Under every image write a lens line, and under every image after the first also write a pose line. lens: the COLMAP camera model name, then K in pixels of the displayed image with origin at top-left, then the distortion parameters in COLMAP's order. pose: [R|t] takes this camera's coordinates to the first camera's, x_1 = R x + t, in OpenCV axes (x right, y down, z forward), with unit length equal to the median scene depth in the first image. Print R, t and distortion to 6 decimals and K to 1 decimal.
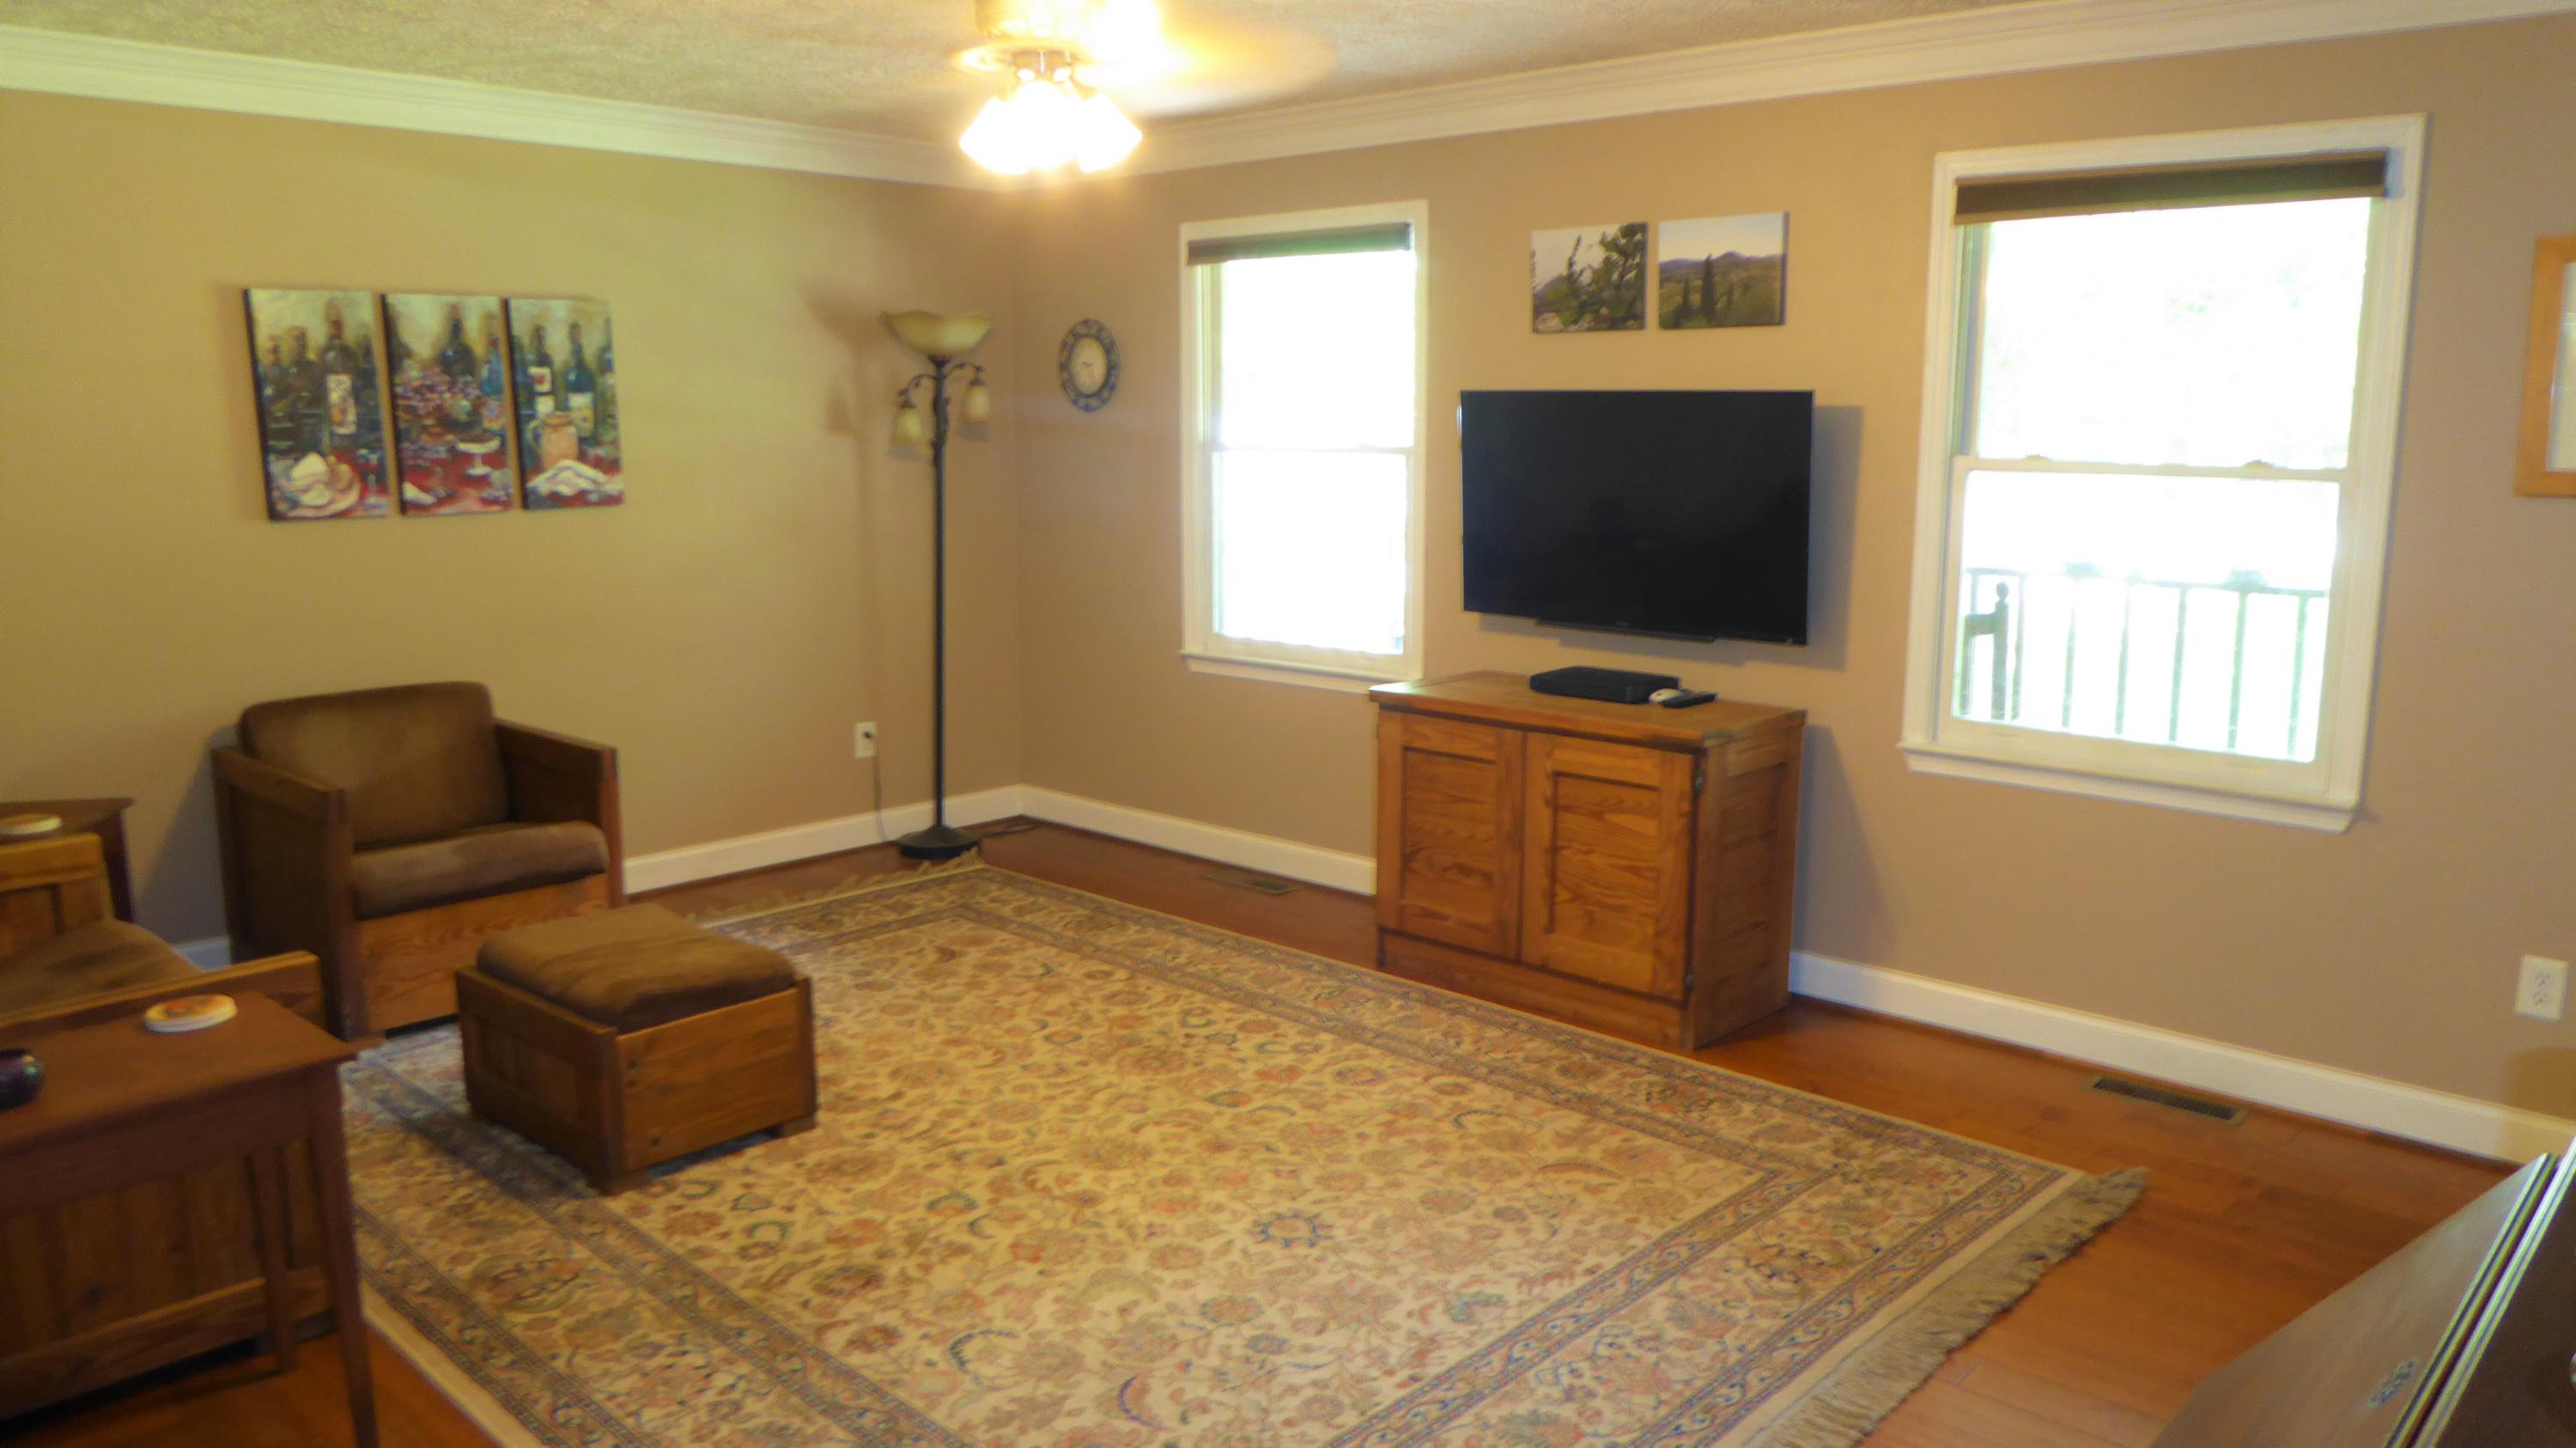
lens RADIAL K [[1833.8, 0, 1287.7], [0, 1833.8, 716.1], [0, 0, 1]] dist [-0.040213, 0.014476]
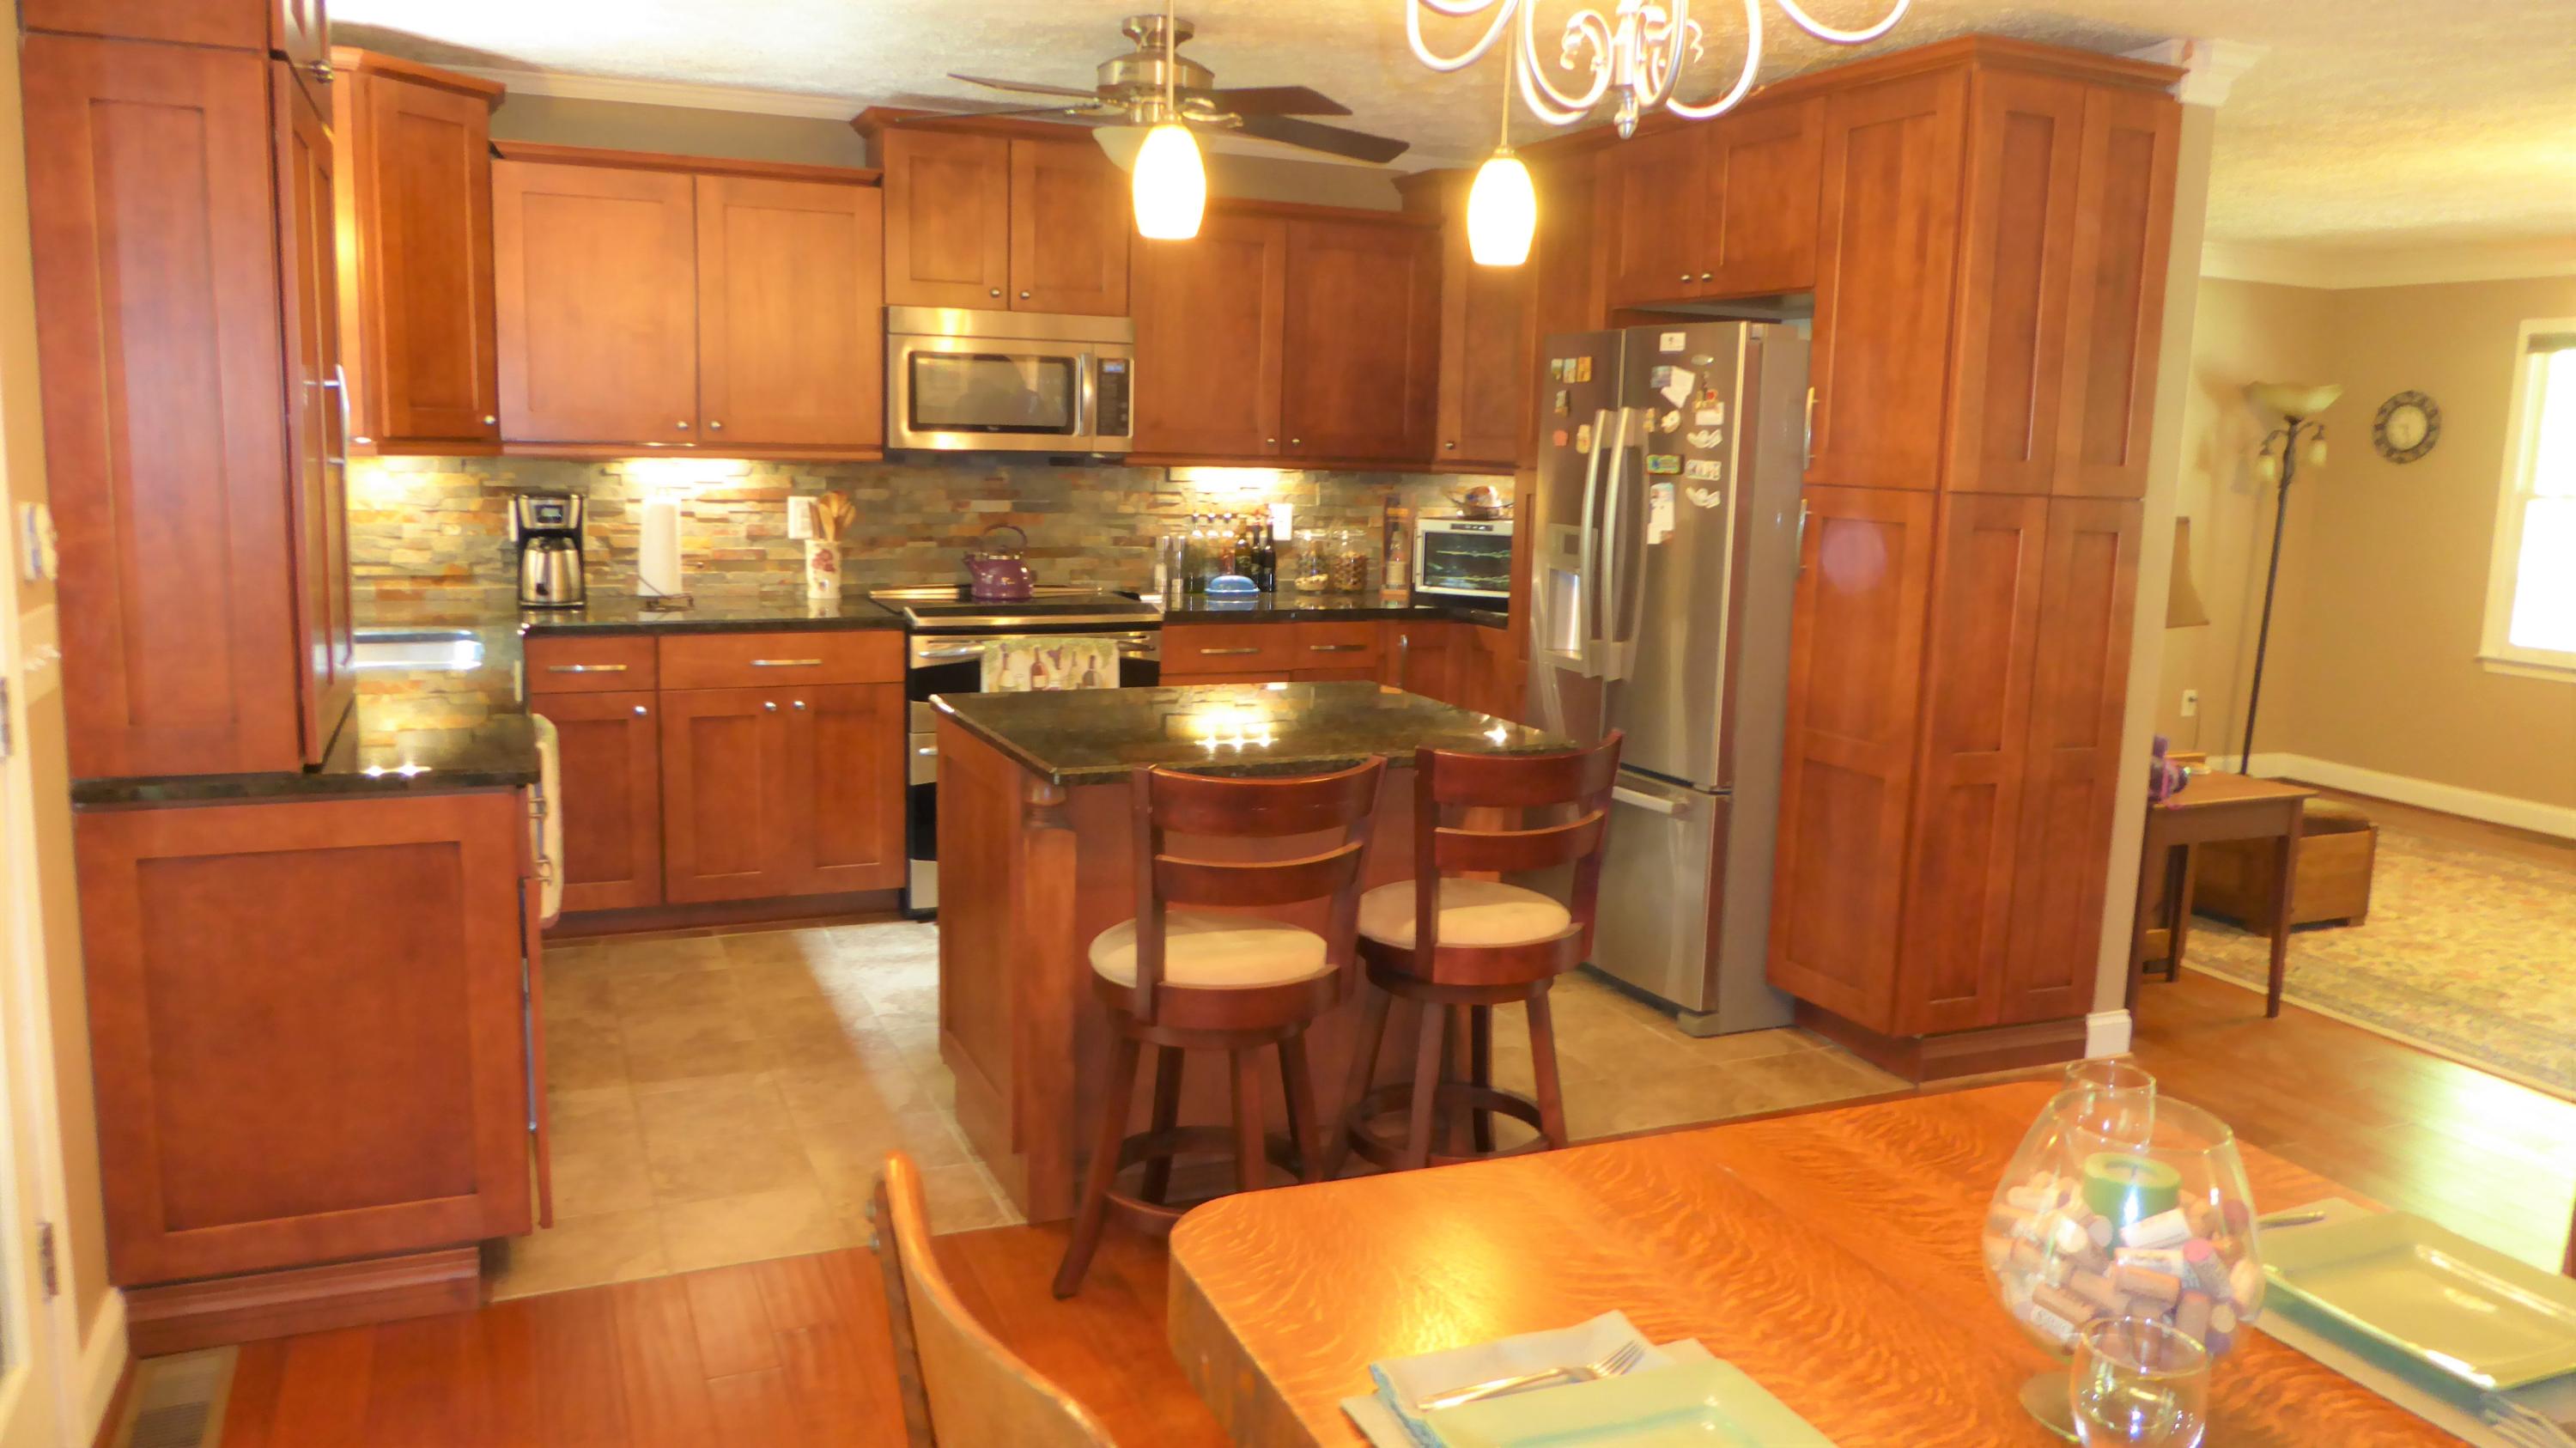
lens RADIAL K [[1833.8, 0, 1299.2], [0, 1833.8, 715.6], [0, 0, 1]] dist [-0.040213, 0.014476]
pose [[0.915201, 0.090592, -0.392683, -0.485847], [-0.099229, 0.995063, -0.001707, 0.140171], [0.390590, 0.040528, 0.919672, -0.728800]]
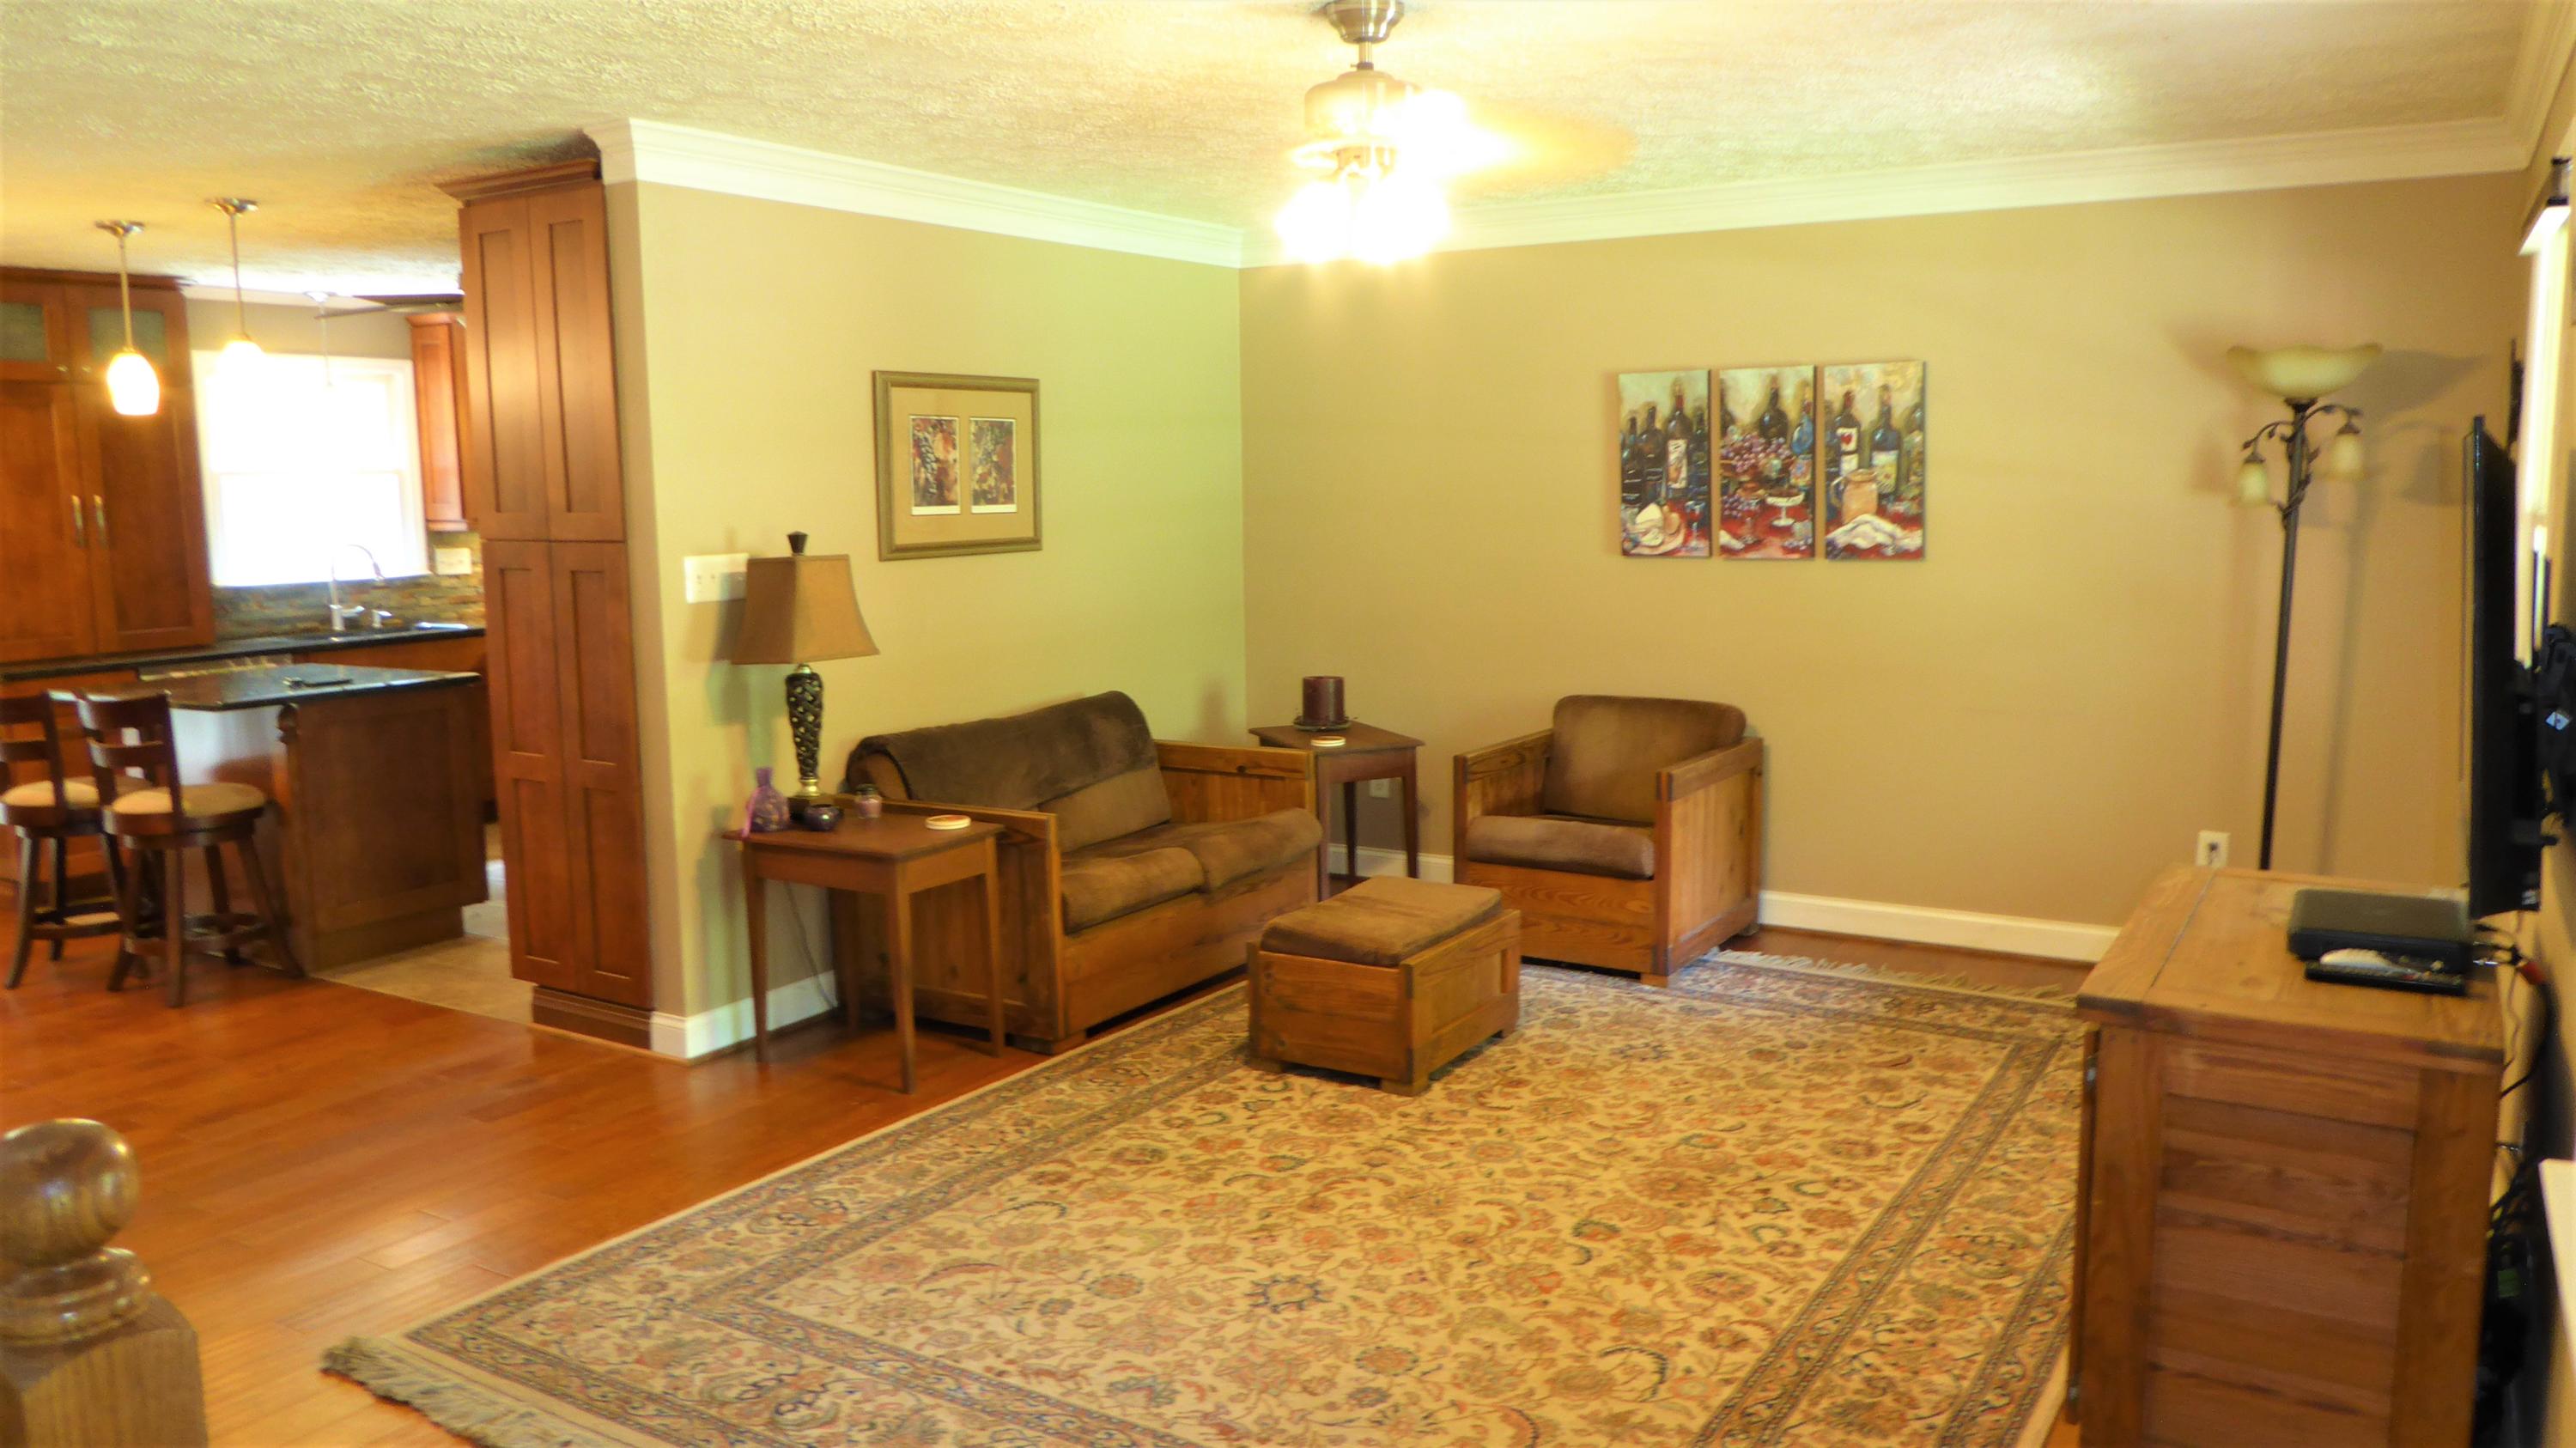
lens RADIAL K [[1833.8, 0, 1307.9], [0, 1833.8, 718.4], [0, 0, 1]] dist [-0.040213, 0.014476]
pose [[0.194361, 0.127861, -0.972561, 0.805667], [-0.148172, 0.983919, 0.099743, -0.112284], [0.969675, 0.124720, 0.210180, 0.654521]]
